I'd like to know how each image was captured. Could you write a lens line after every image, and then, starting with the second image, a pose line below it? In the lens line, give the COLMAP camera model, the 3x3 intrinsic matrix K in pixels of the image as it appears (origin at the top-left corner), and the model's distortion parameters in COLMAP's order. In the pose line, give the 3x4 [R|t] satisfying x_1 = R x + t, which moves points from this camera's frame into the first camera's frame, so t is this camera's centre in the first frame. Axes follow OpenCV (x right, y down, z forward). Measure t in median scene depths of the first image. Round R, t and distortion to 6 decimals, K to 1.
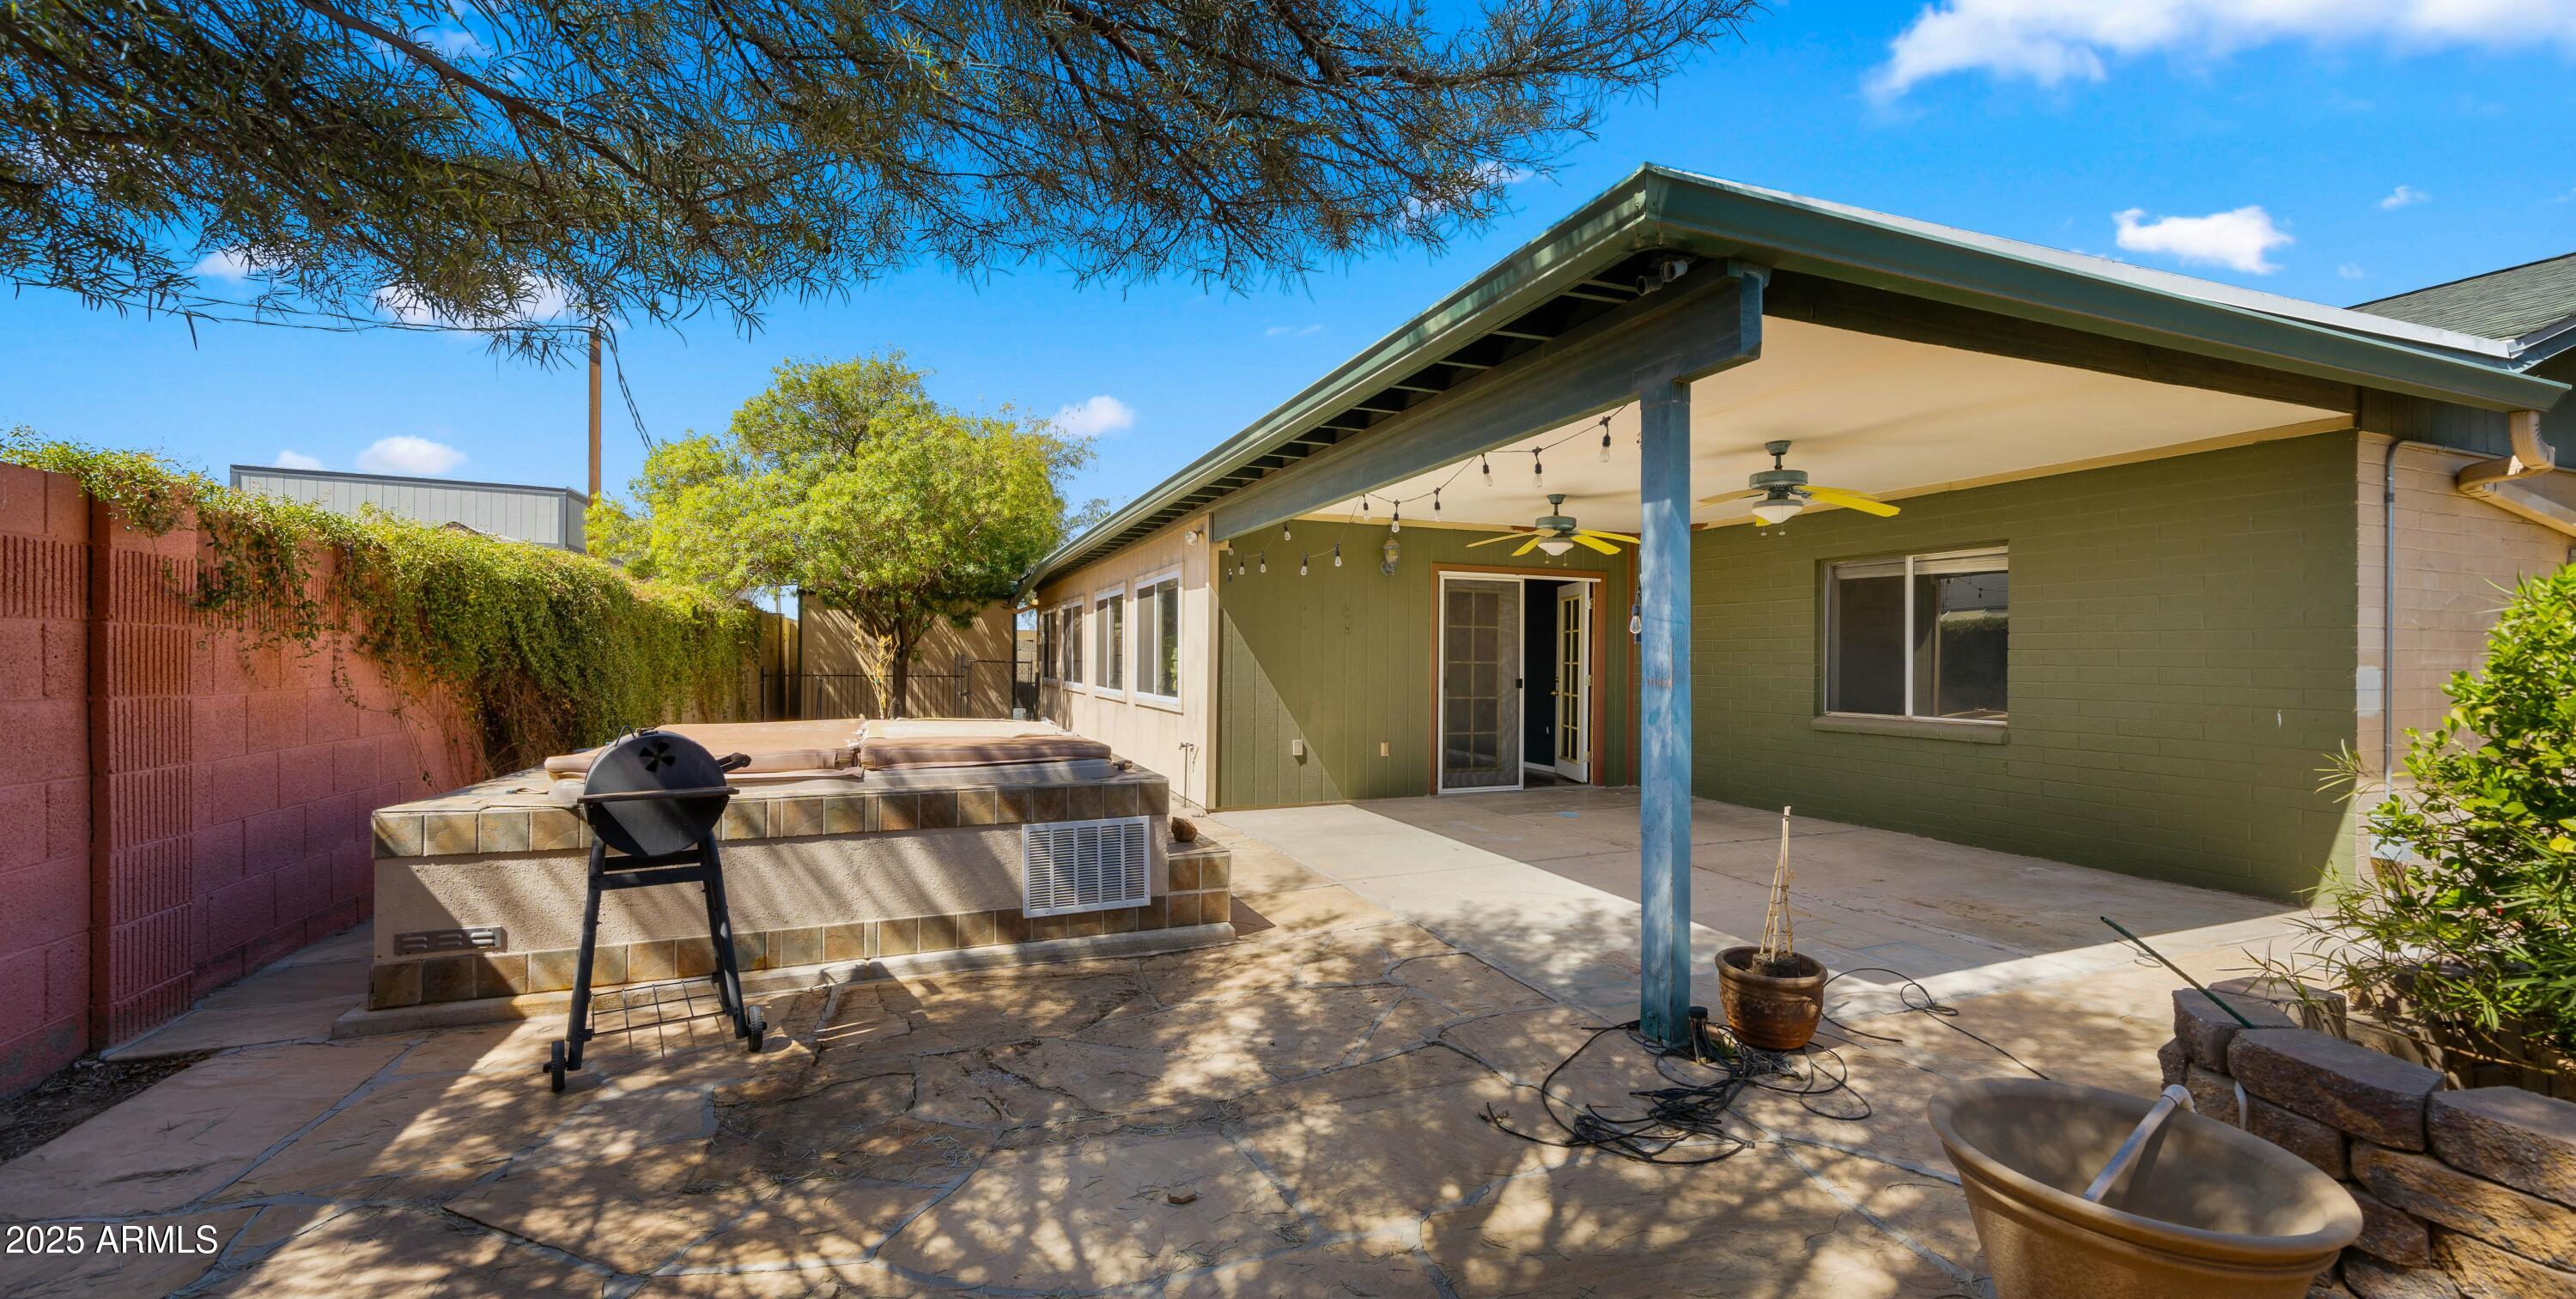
lens RADIAL K [[941.5, 0, 1279.1], [0, 941.5, 660.1], [0, 0, 1]] dist [0.001498, -0.000235]
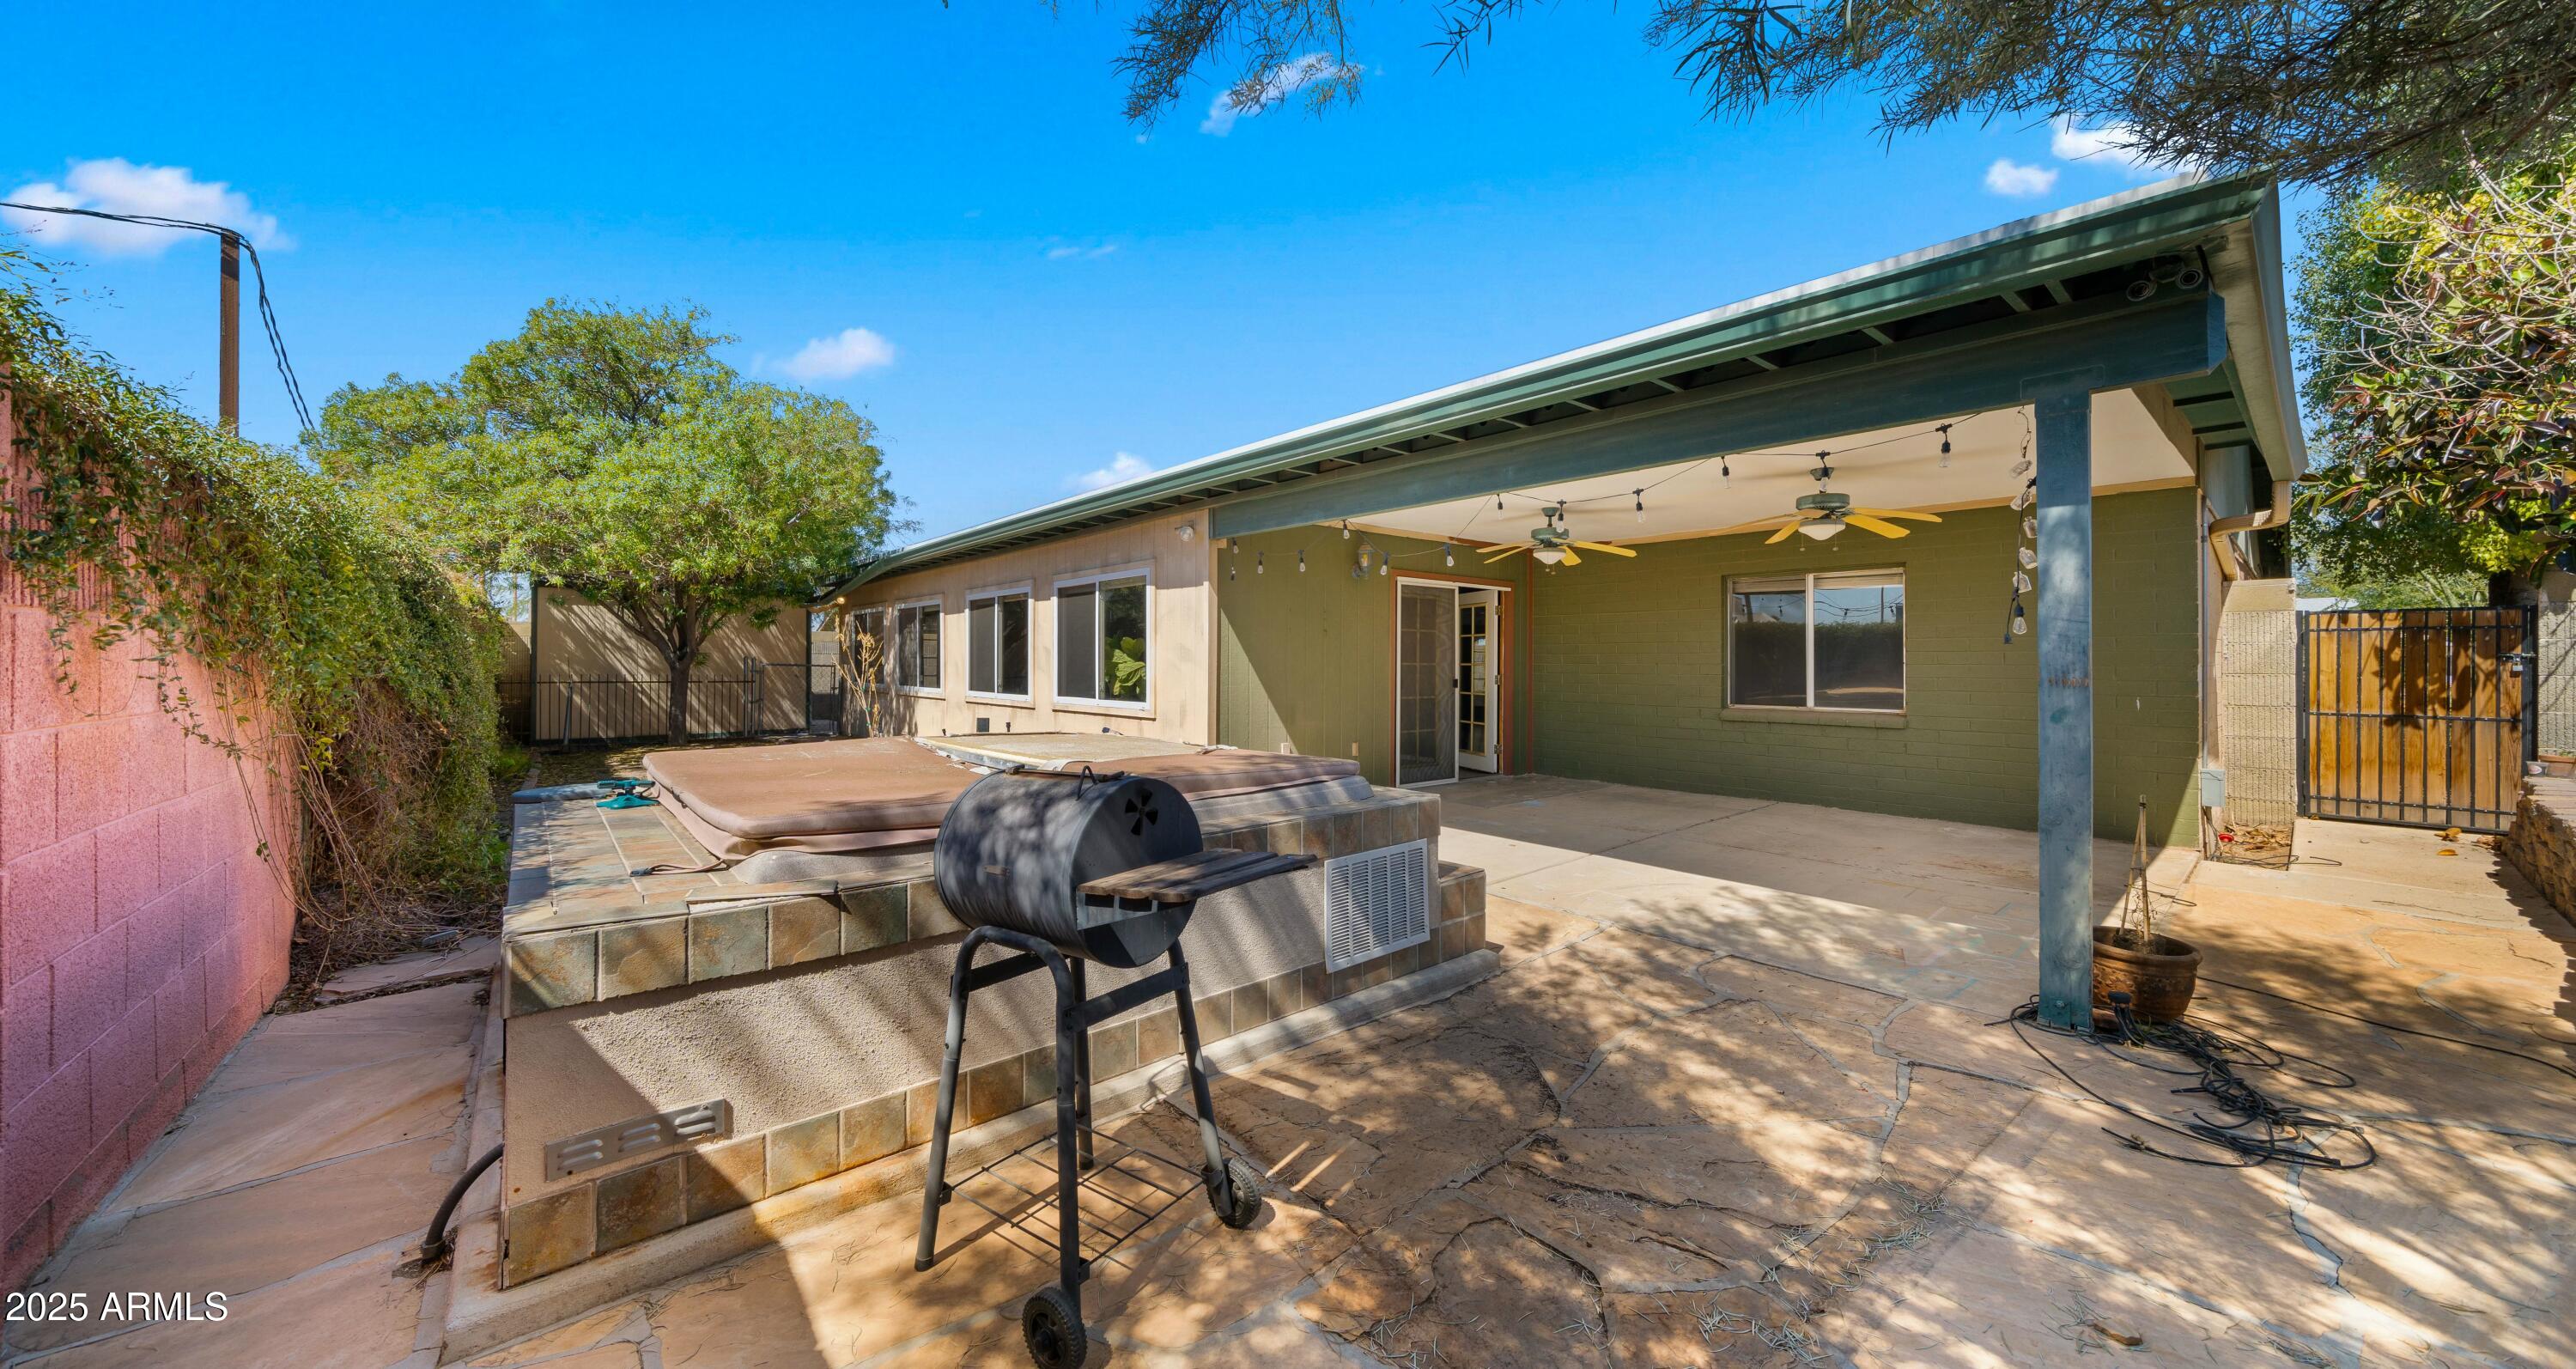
lens RADIAL K [[857.8, 0, 1267.3], [0, 857.8, 658.1], [0, 0, 1]] dist [-0.003433, 0.000161]
pose [[0.948214, -0.001114, 0.317629, -0.560419], [0.002957, 0.999981, -0.005318, 0.000653], [-0.317617, 0.005982, 0.948200, 0.300994]]
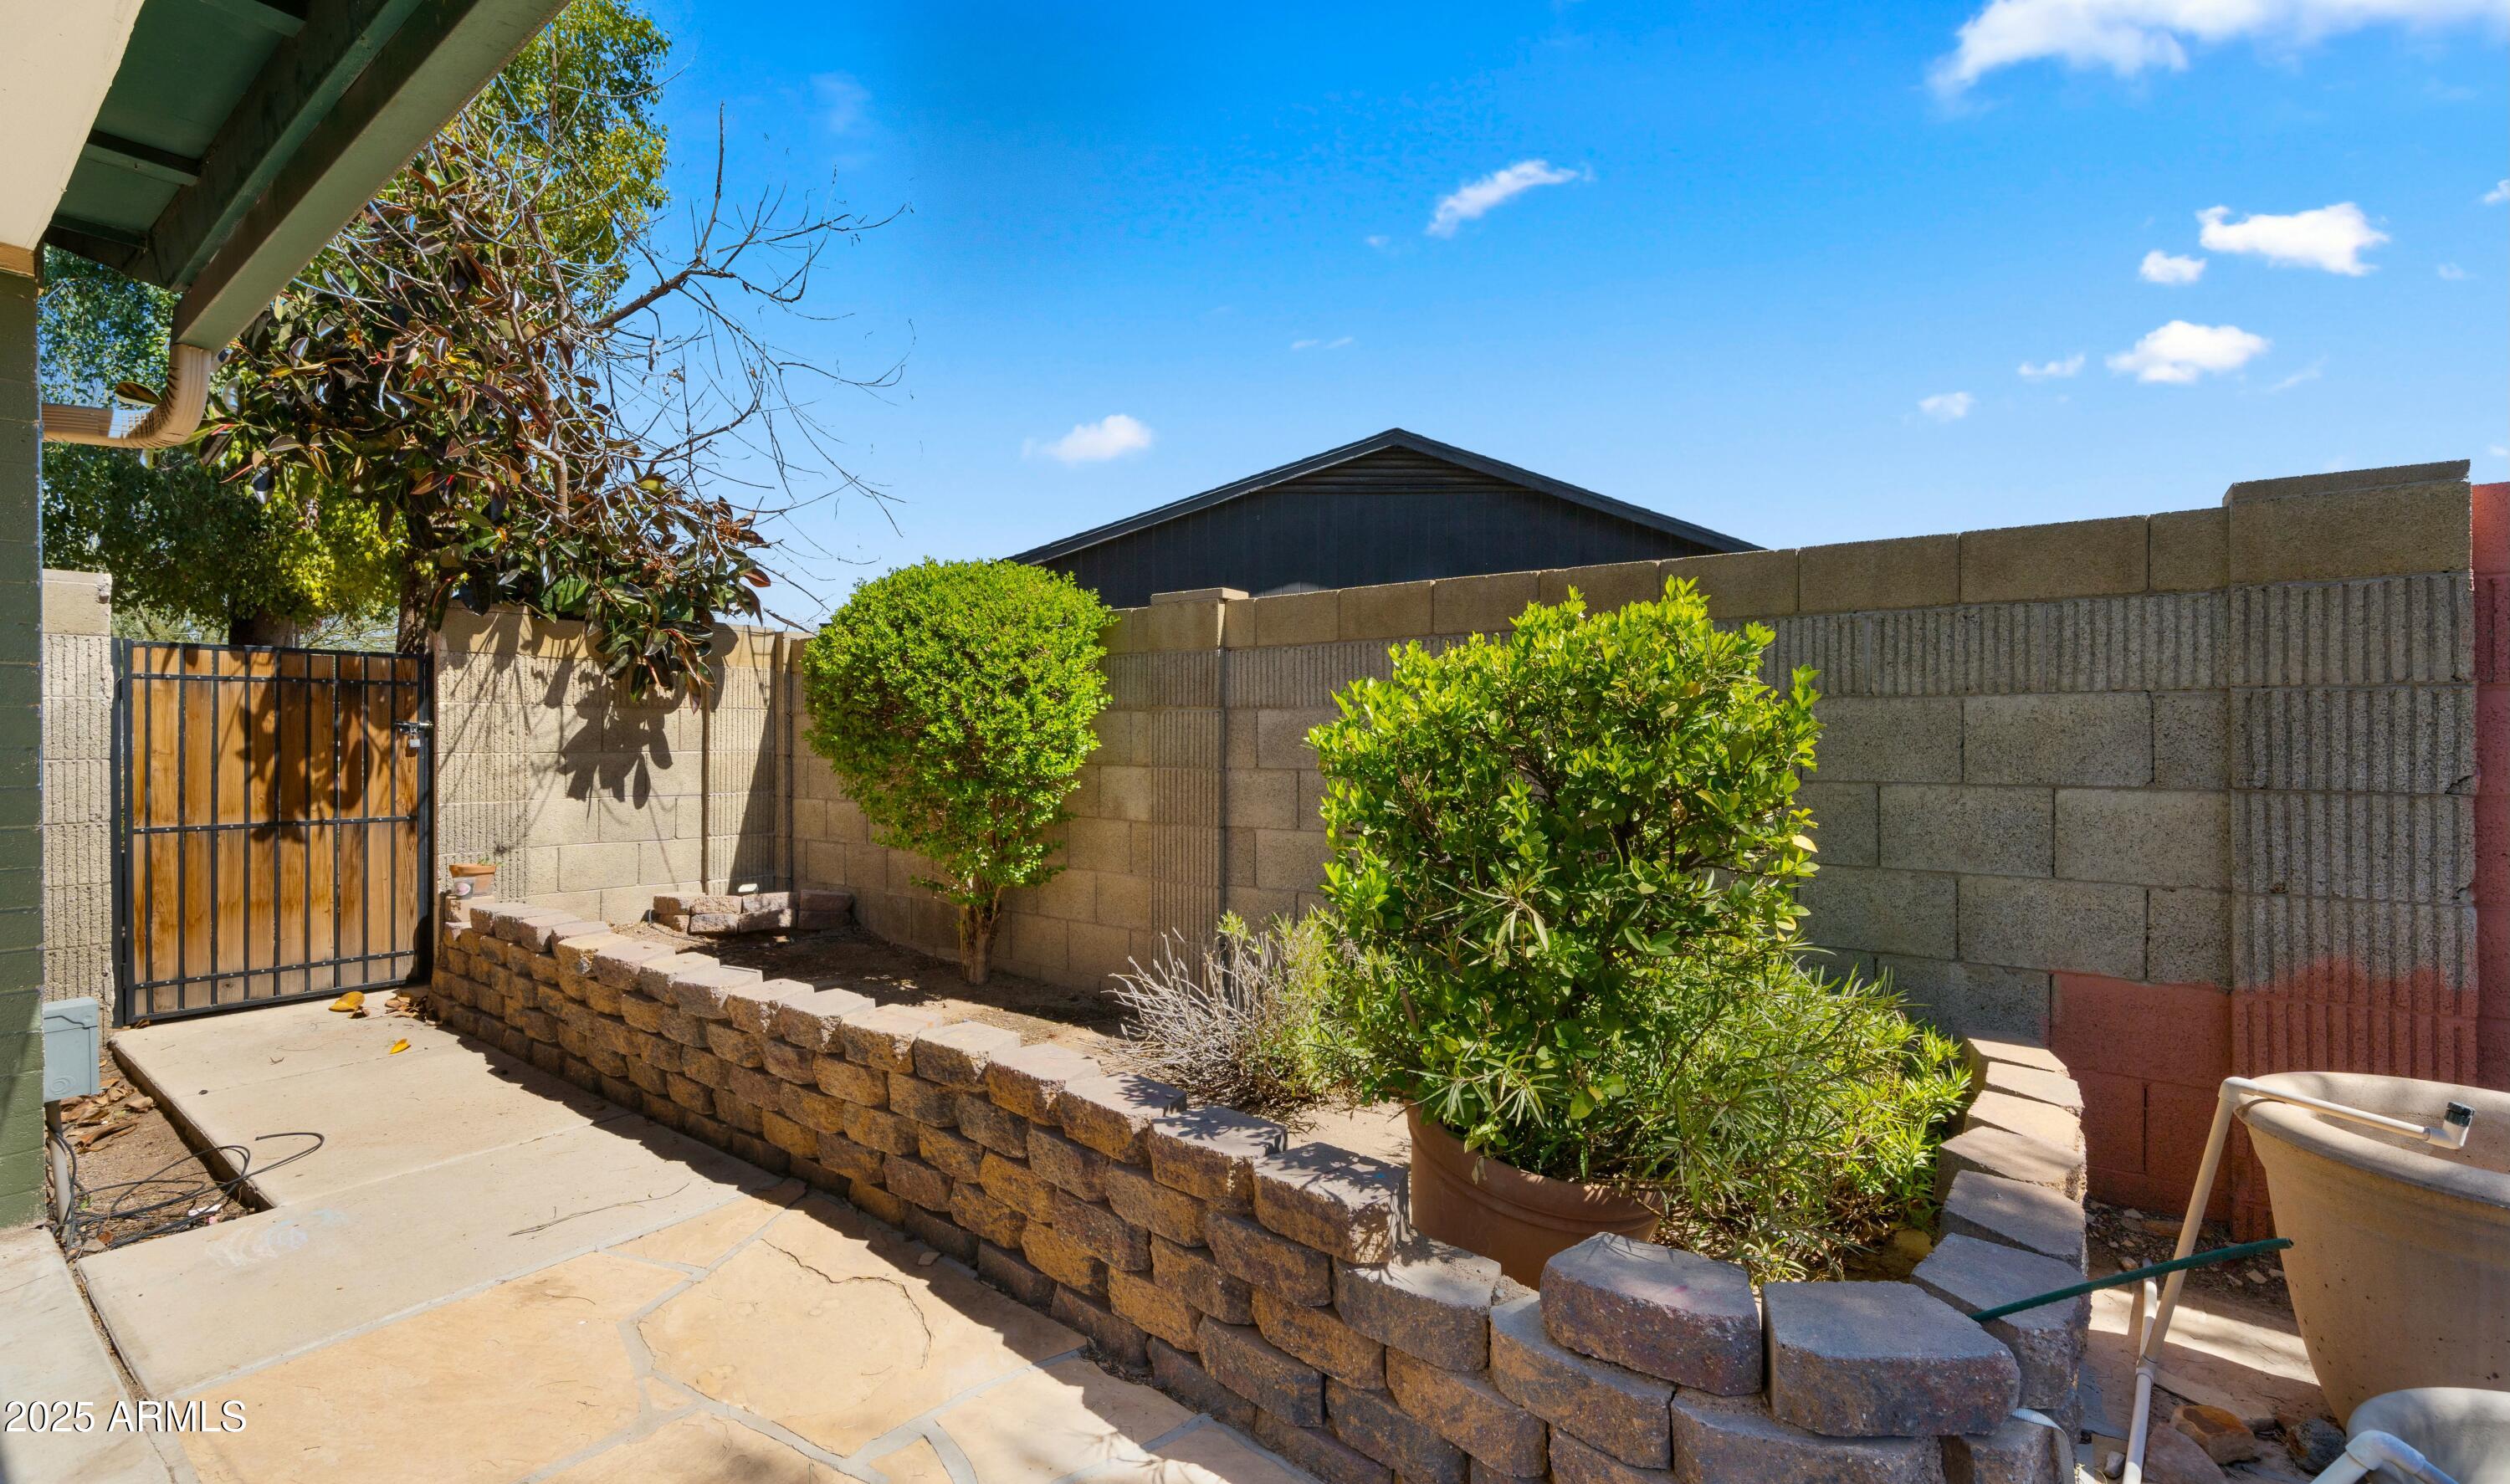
lens RADIAL K [[1065.0, 0, 1265.9], [0, 1065.0, 734.0], [0, 0, 1]] dist [0.003615, 0.000083]
pose [[-0.537583, -0.003650, 0.843203, 0.351538], [0.001873, 0.999983, 0.005523, 0.000332], [-0.843209, 0.004548, -0.537567, 0.856095]]
